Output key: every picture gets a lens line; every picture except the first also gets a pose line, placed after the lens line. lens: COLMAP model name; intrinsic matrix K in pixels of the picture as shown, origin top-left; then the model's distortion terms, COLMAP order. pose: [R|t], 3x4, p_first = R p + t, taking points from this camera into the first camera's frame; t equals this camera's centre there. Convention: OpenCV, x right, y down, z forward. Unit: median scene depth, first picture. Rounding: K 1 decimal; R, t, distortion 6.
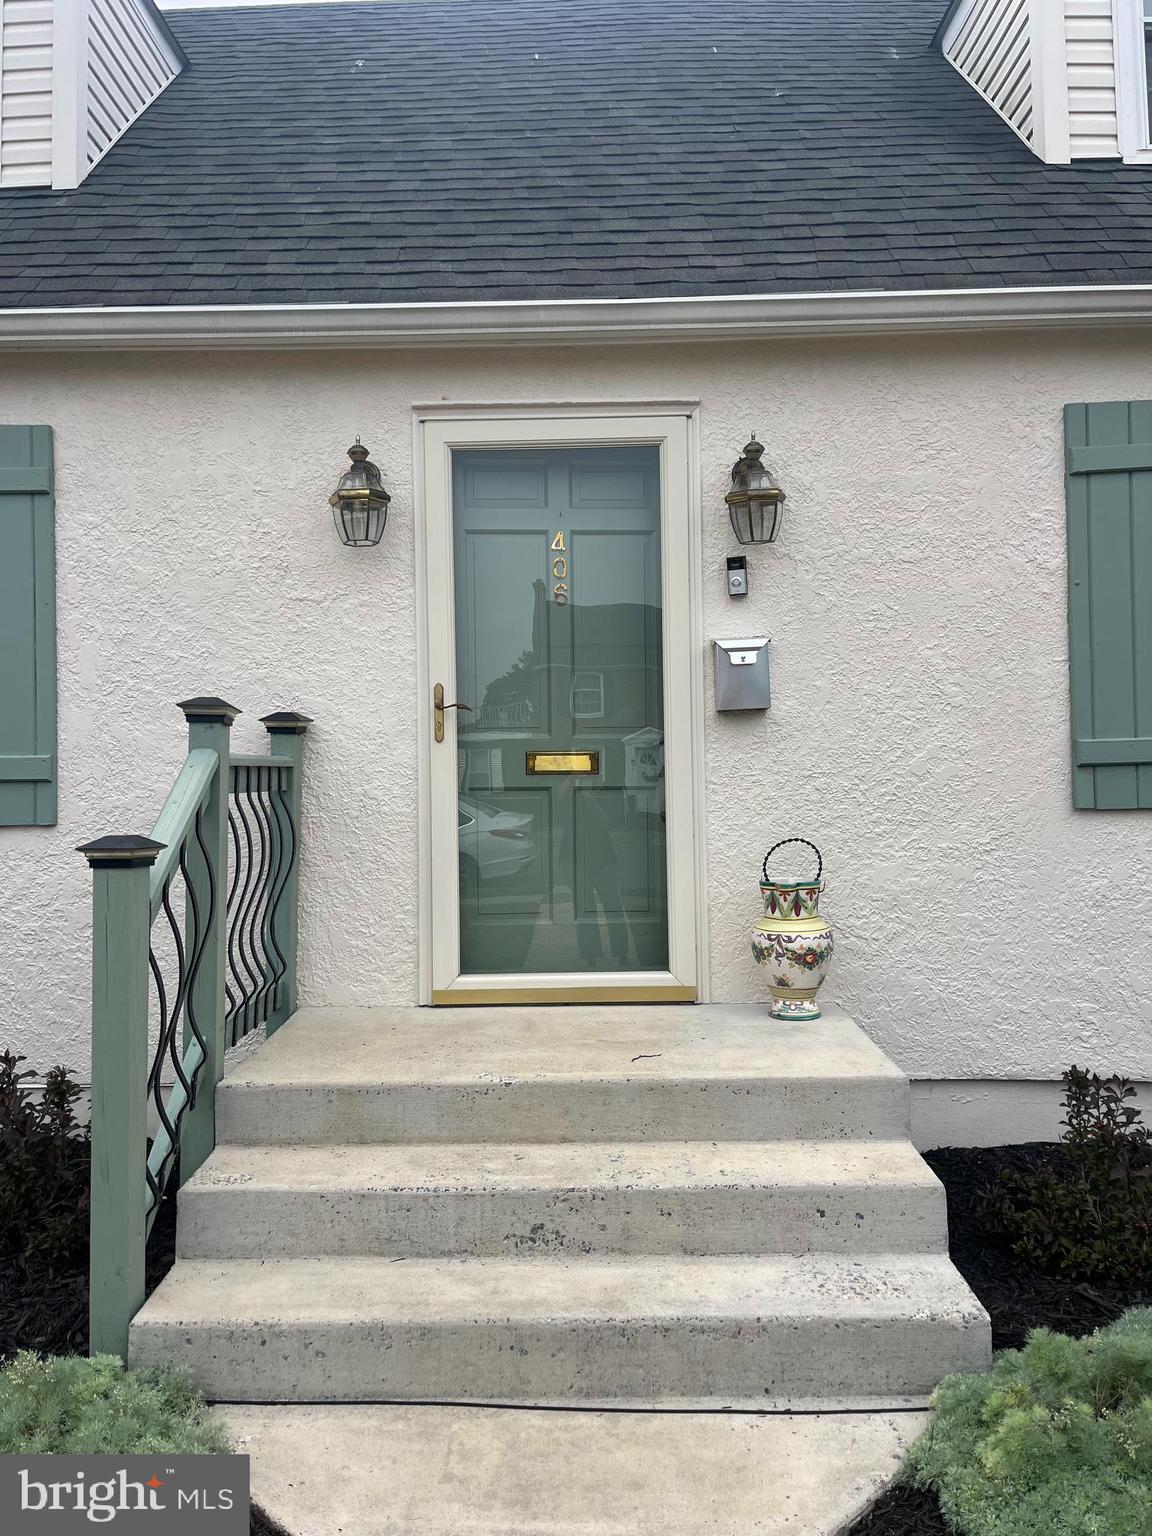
lens RADIAL K [[1158.7, 0, 576.0], [0, 1158.7, 768.0], [0, 0, 1]] dist [0.071598, -0.107659]
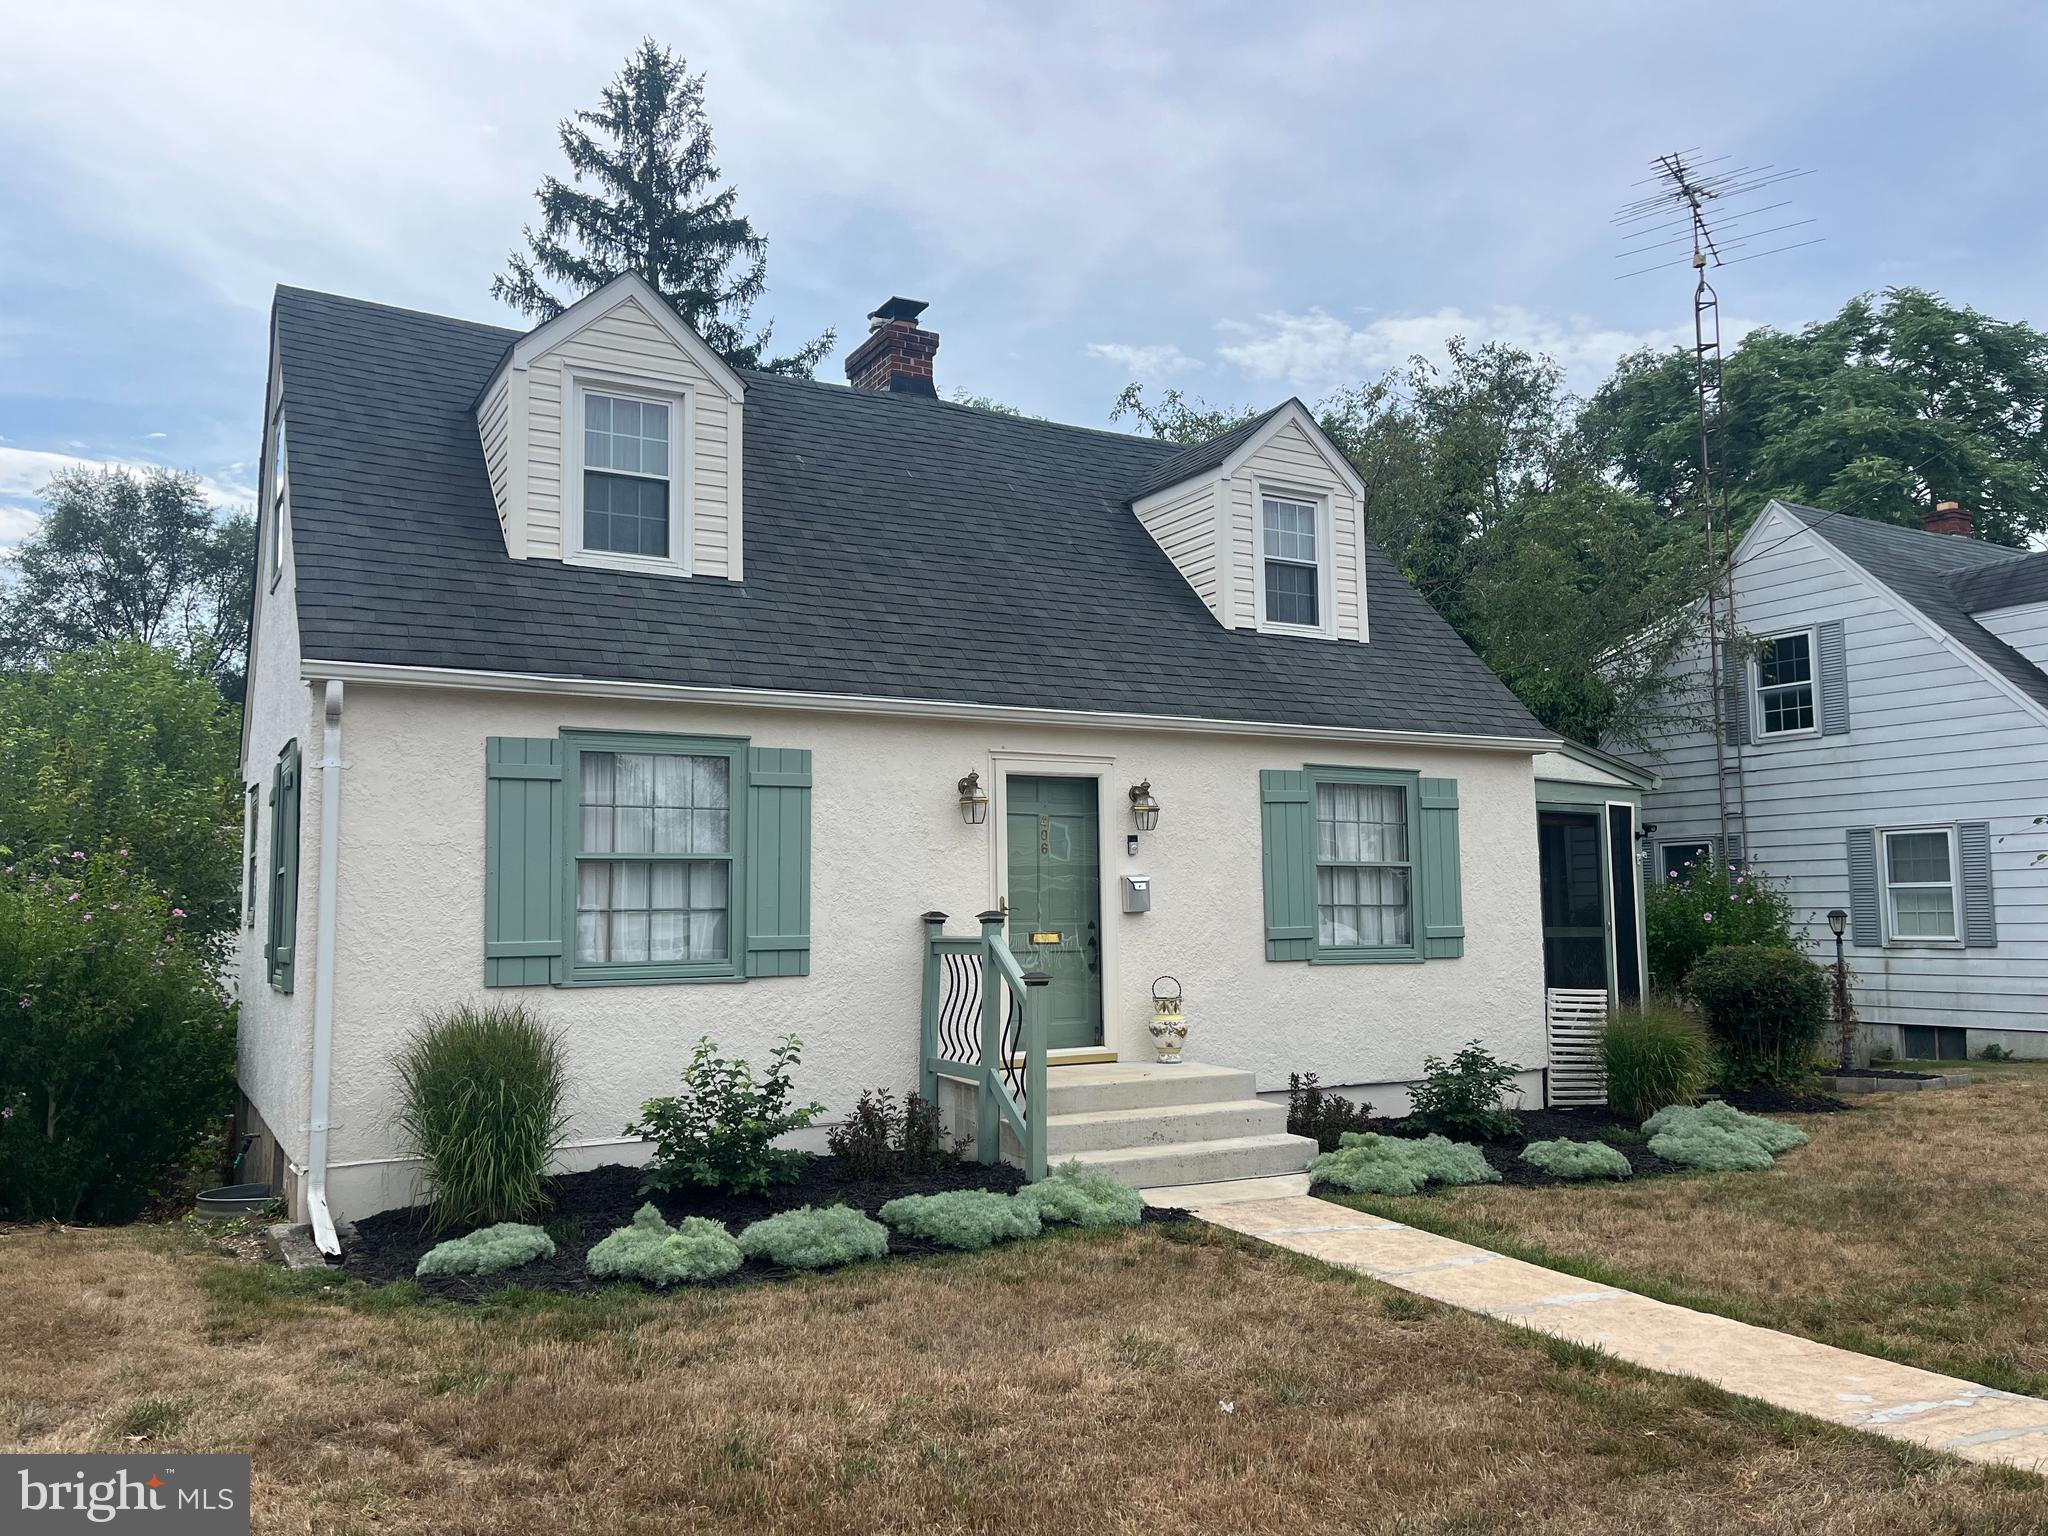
lens RADIAL K [[1544.9, 0, 1016.3], [0, 1544.9, 774.1], [0, 0, 1]] dist [0.071598, -0.107659]
pose [[0.868128, 0.050226, 0.493793, -1.353277], [-0.004163, 0.995569, -0.093945, -0.034616], [-0.496323, 0.079500, 0.864490, -1.209876]]
